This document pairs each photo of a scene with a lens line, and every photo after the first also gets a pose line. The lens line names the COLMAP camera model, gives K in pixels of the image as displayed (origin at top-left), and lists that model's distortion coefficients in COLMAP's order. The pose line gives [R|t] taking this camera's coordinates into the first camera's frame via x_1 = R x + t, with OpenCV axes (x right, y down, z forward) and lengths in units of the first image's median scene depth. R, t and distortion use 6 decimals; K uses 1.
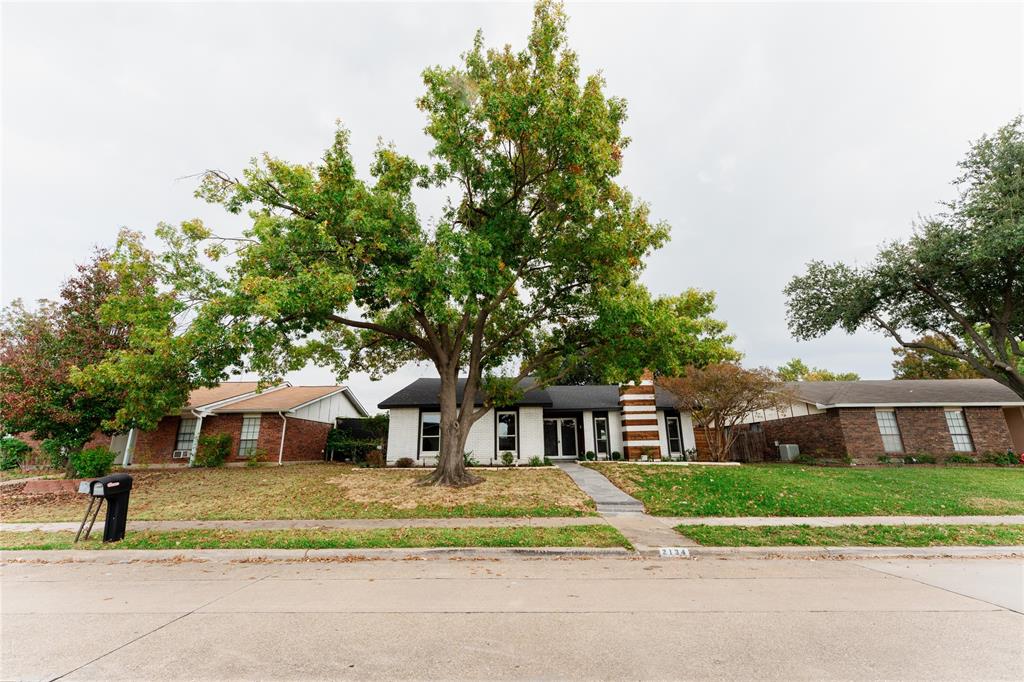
lens RADIAL K [[407.4, 0, 509.6], [0, 407.4, 339.8], [0, 0, 1]] dist [-0.001555, 0.000202]
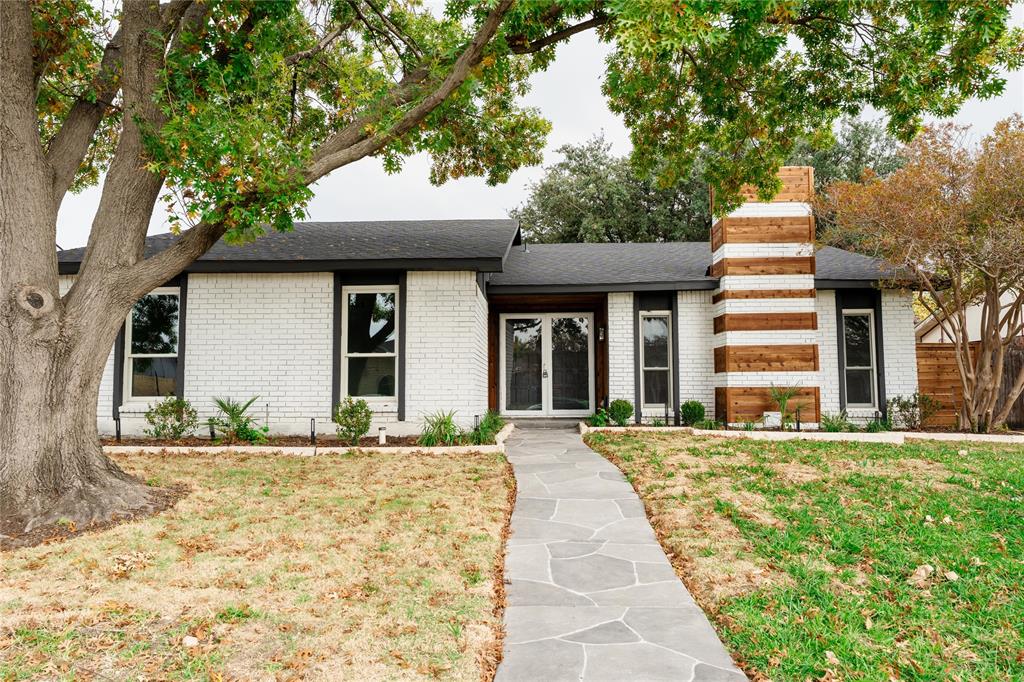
lens RADIAL K [[697.1, 0, 509.5], [0, 697.1, 340.0], [0, 0, 1]] dist [-0.001217, 0.003149]
pose [[0.999327, 0.005391, -0.036278, 0.120683], [0.001596, 0.981810, 0.189860, 0.103446], [0.036641, -0.189791, 0.981141, 0.397796]]
